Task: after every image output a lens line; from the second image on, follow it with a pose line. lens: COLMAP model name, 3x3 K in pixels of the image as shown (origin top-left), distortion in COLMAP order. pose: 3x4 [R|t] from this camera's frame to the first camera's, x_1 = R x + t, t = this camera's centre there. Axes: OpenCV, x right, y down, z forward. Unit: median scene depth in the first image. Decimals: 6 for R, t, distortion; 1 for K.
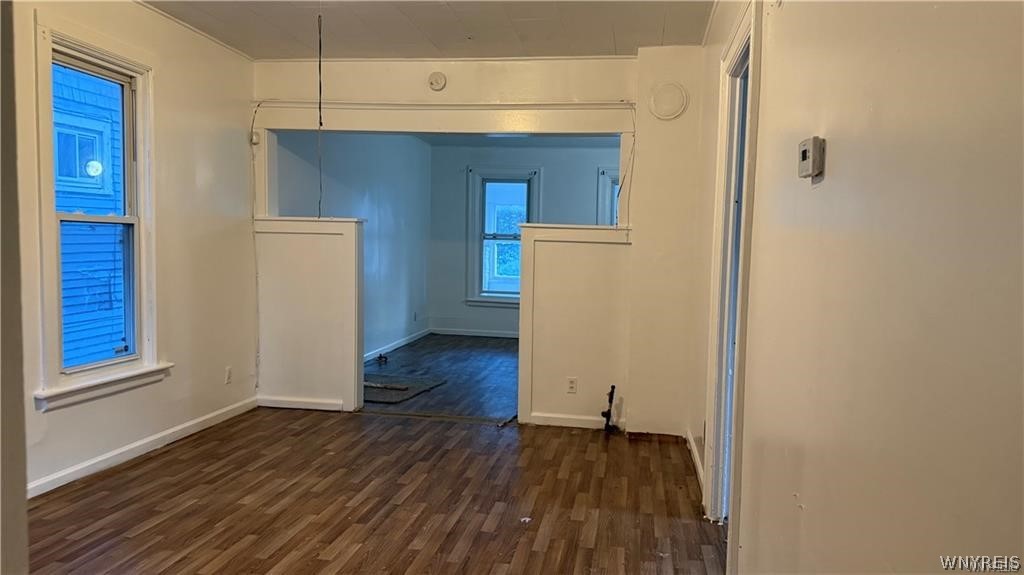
lens RADIAL K [[721.9, 0, 514.7], [0, 721.9, 297.2], [0, 0, 1]] dist [0.032426, -0.015772]
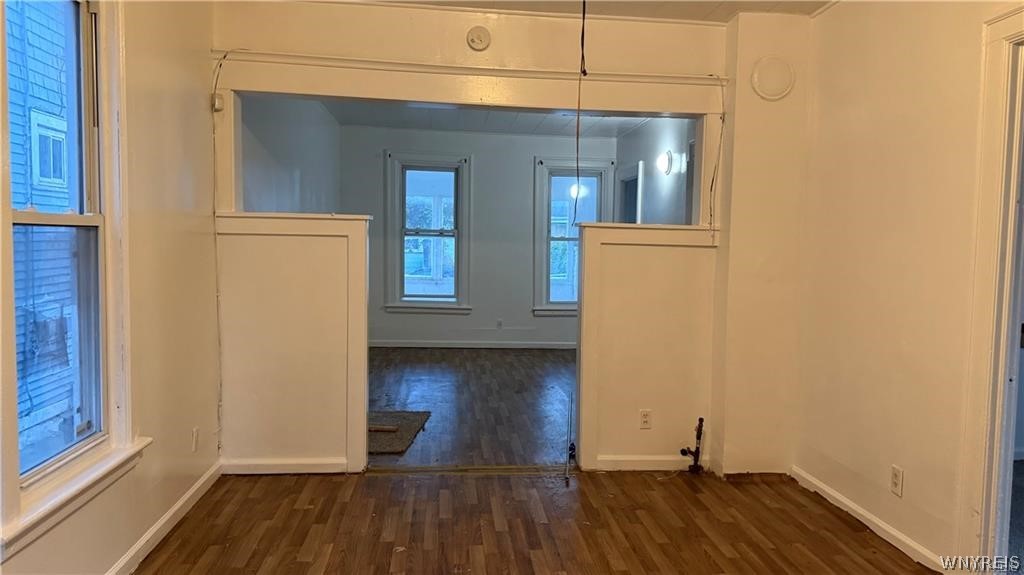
lens RADIAL K [[721.9, 0, 506.3], [0, 721.9, 283.7], [0, 0, 1]] dist [0.032426, -0.015772]
pose [[0.965340, -0.021026, 0.260145, -0.283798], [0.022028, 0.999757, -0.000939, -0.034982], [-0.260062, 0.006637, 0.965569, 0.244818]]
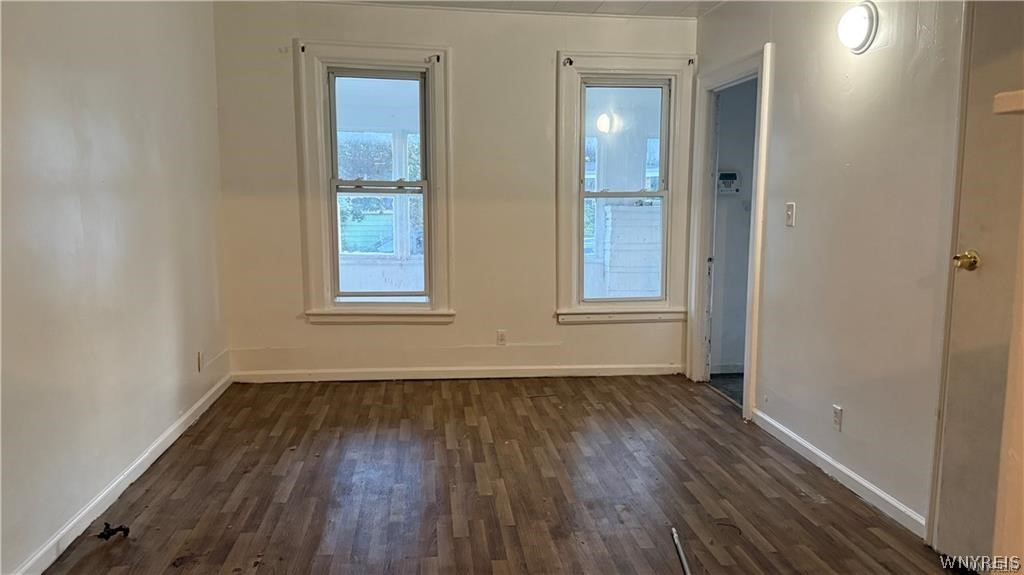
lens RADIAL K [[721.9, 0, 513.0], [0, 721.9, 288.5], [0, 0, 1]] dist [0.032426, -0.015772]
pose [[0.957382, -0.053857, 0.283758, -0.134271], [0.036499, 0.997144, 0.066113, -0.077393], [-0.286509, -0.052939, 0.956614, 0.891037]]
